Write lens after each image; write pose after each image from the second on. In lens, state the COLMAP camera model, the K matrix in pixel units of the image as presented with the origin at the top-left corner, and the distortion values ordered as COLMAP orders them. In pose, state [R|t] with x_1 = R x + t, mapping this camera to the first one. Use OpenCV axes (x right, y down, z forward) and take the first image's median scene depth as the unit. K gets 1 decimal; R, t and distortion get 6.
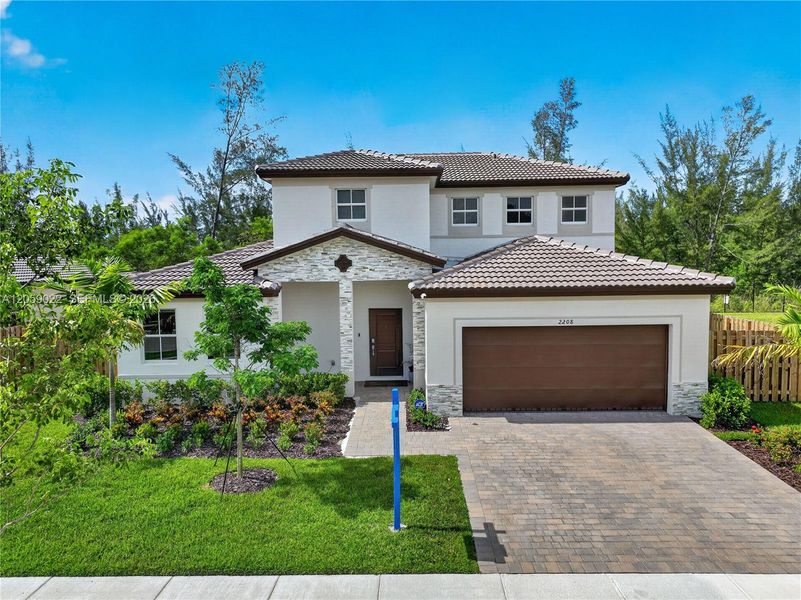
lens RADIAL K [[562.4, 0, 400.5], [0, 562.4, 300.0], [0, 0, 1]] dist [0.004613, 0.004616]
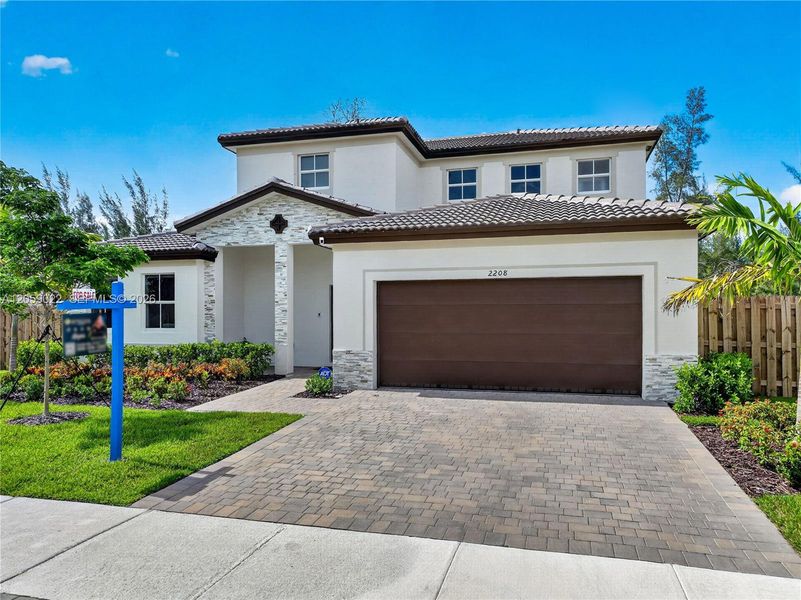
lens RADIAL K [[567.6, 0, 402.5], [0, 567.6, 320.0], [0, 0, 1]] dist [0.003286, 0.000502]
pose [[0.967384, 0.012924, -0.252985, 0.361547], [-0.028731, 0.997851, -0.058888, 0.152935], [0.251680, 0.064236, 0.965676, 0.203141]]
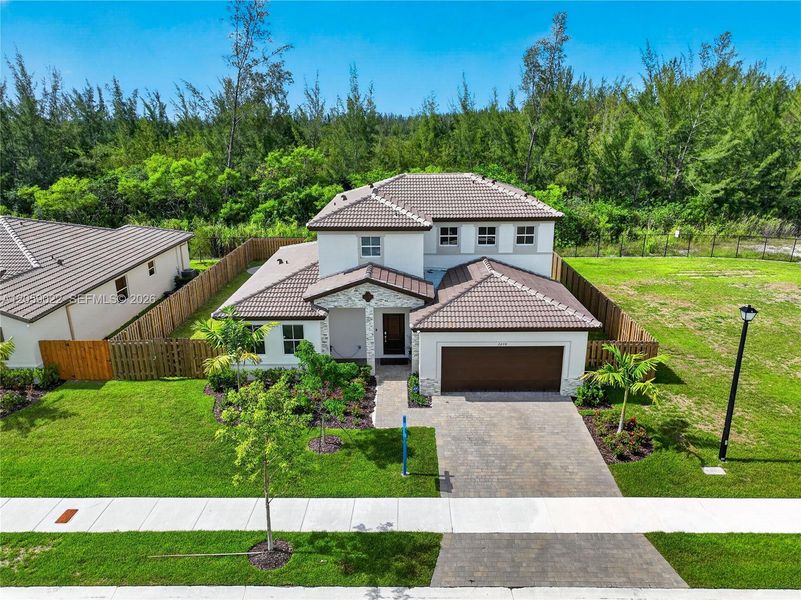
lens RADIAL K [[562.4, 0, 400.5], [0, 562.4, 300.0], [0, 0, 1]] dist [0.004613, 0.004616]
pose [[0.999958, 0.003053, 0.008589, -0.027073], [-0.004936, 0.973498, 0.228644, -0.468883], [-0.007663, -0.228677, 0.973472, -0.603529]]
